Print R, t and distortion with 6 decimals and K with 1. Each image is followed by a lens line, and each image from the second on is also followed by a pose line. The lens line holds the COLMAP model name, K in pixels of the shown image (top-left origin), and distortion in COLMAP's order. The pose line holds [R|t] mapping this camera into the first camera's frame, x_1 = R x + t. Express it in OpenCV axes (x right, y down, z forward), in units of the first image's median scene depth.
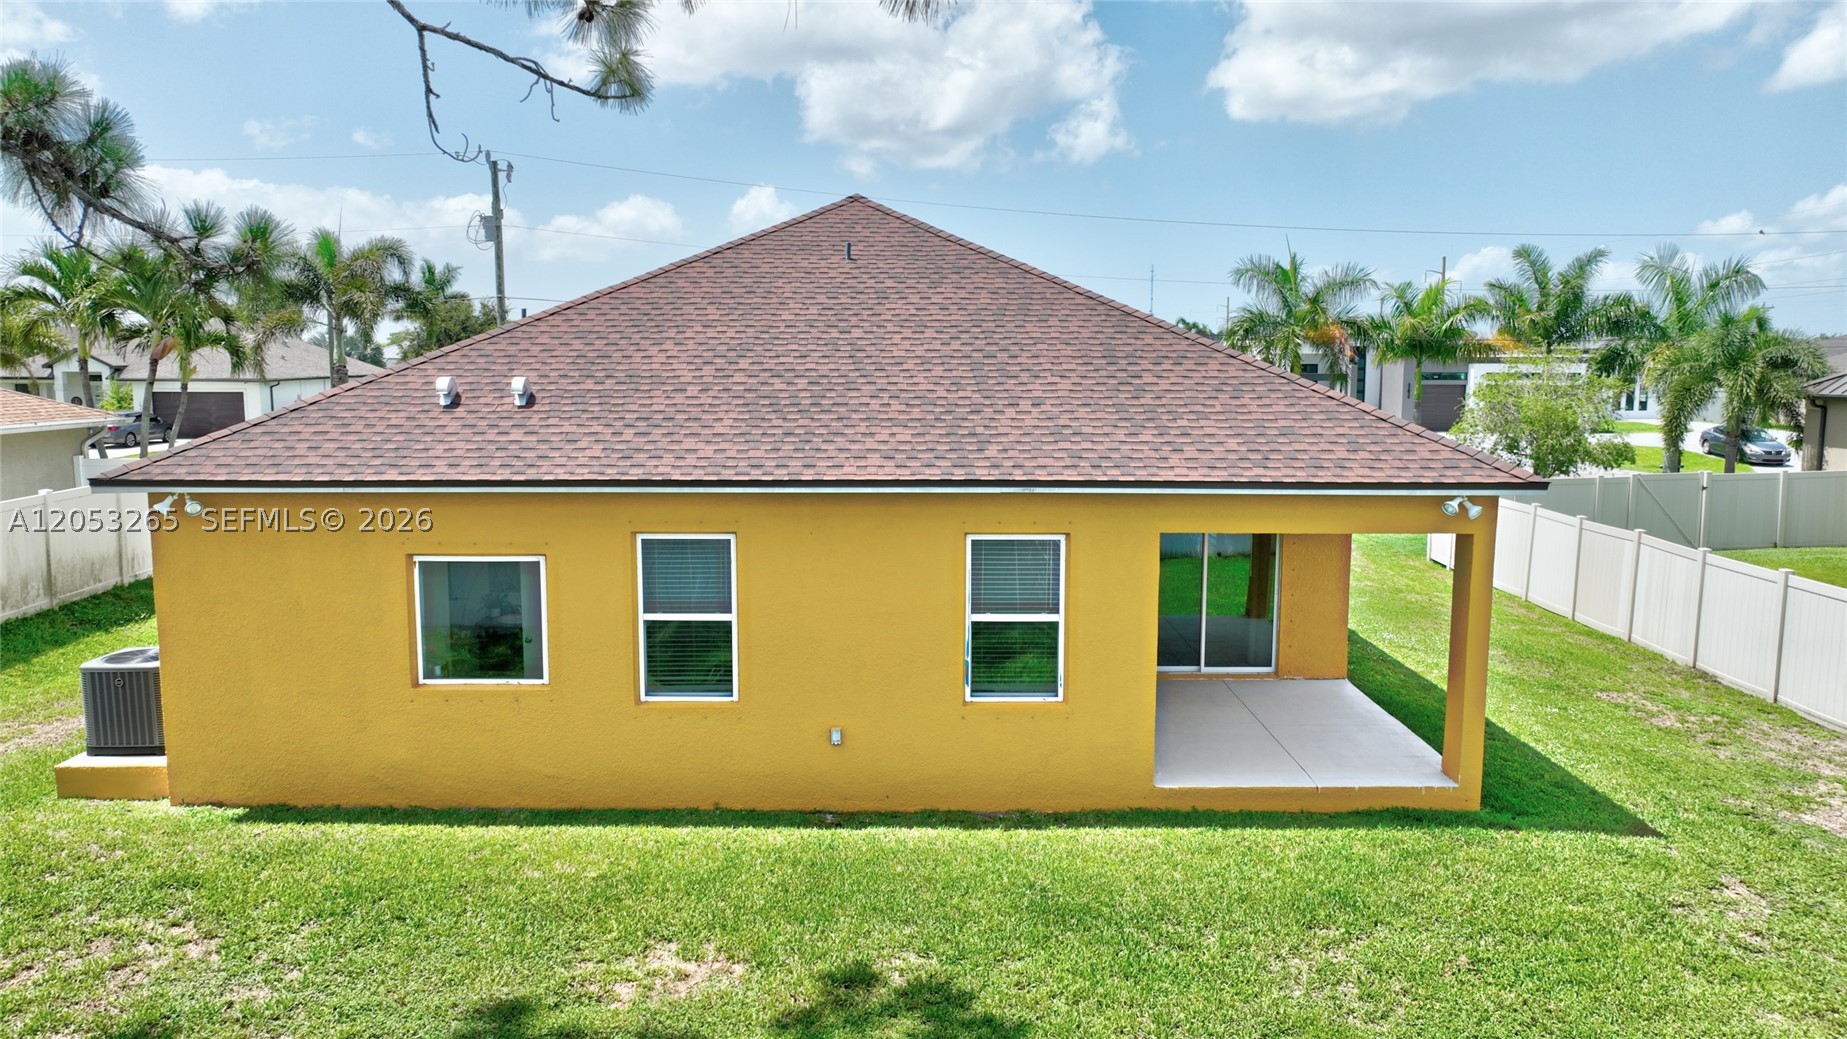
lens RADIAL K [[1269.5, 0, 923.5], [0, 1269.5, 519.5], [0, 0, 1]] dist [0.003302, 0.001668]
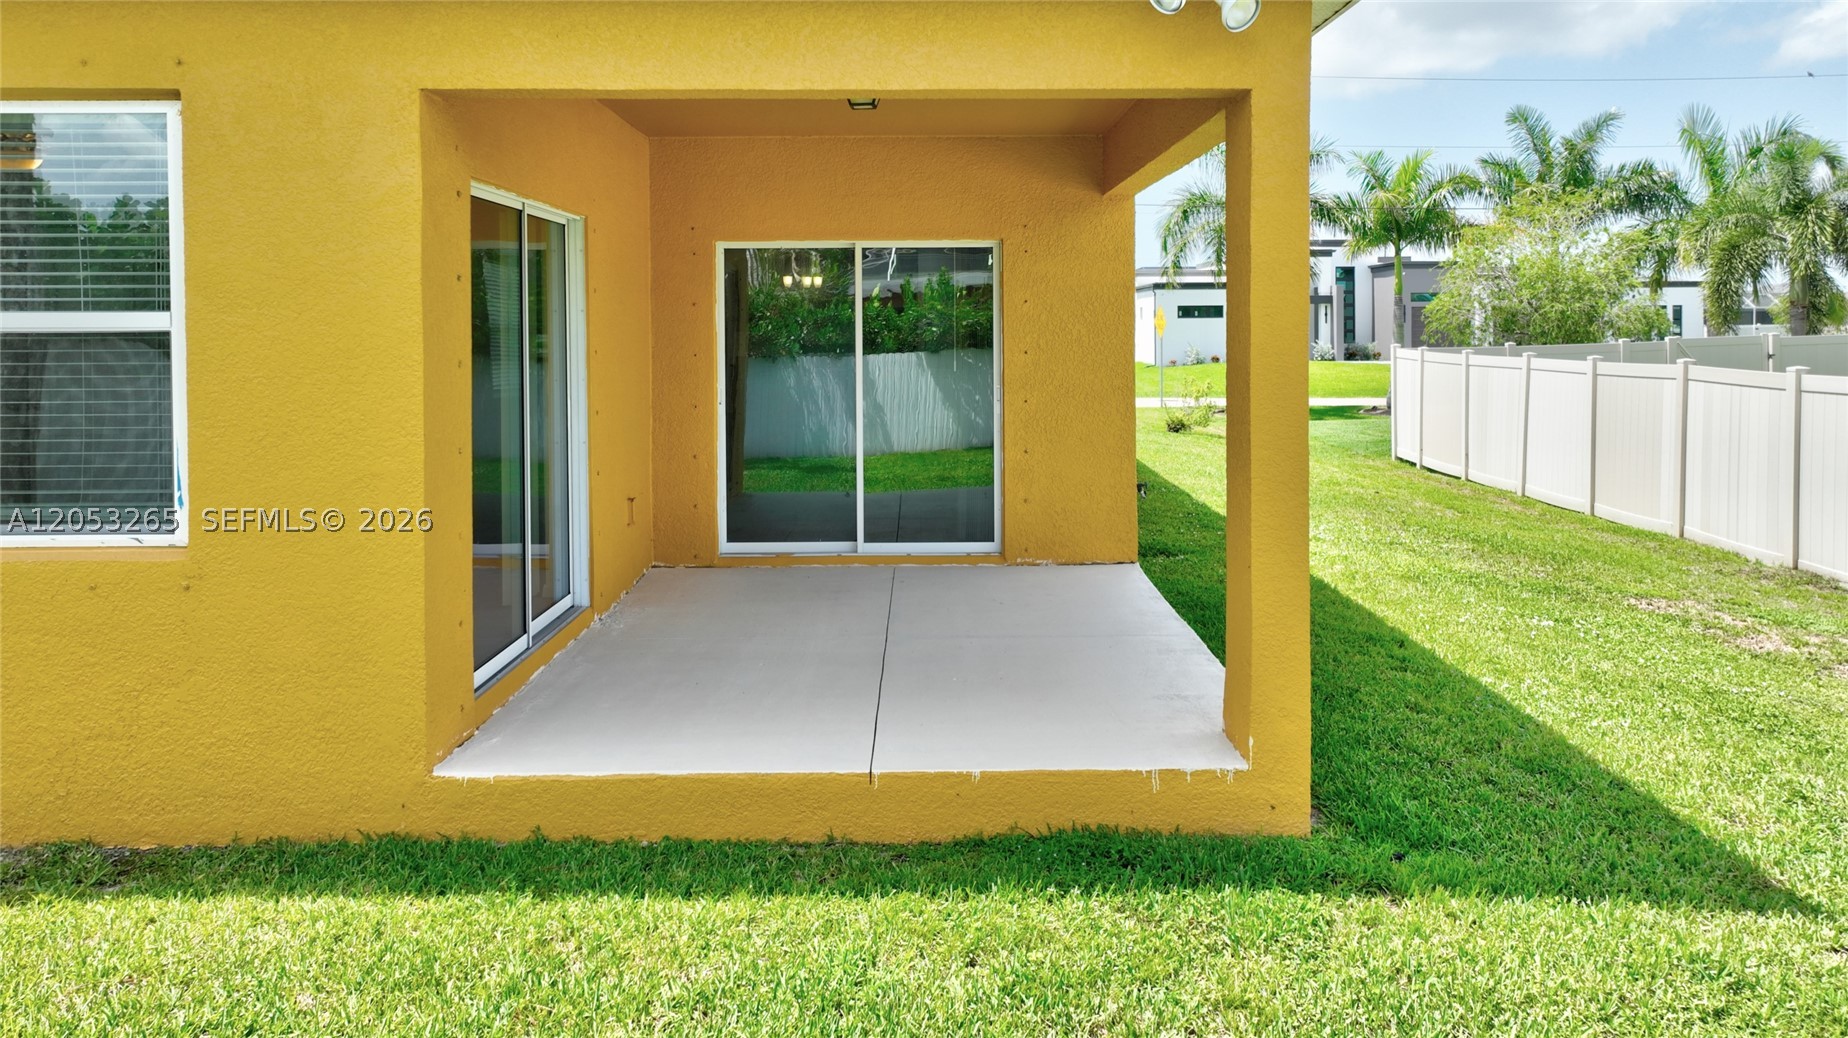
lens RADIAL K [[1299.2, 0, 923.9], [0, 1299.2, 367.9], [0, 0, 1]] dist [0.006216, -0.000260]
pose [[0.999882, -0.010462, -0.011248, 0.252960], [0.009224, 0.994433, -0.104962, 0.101090], [0.012284, 0.104846, 0.994413, 0.463803]]
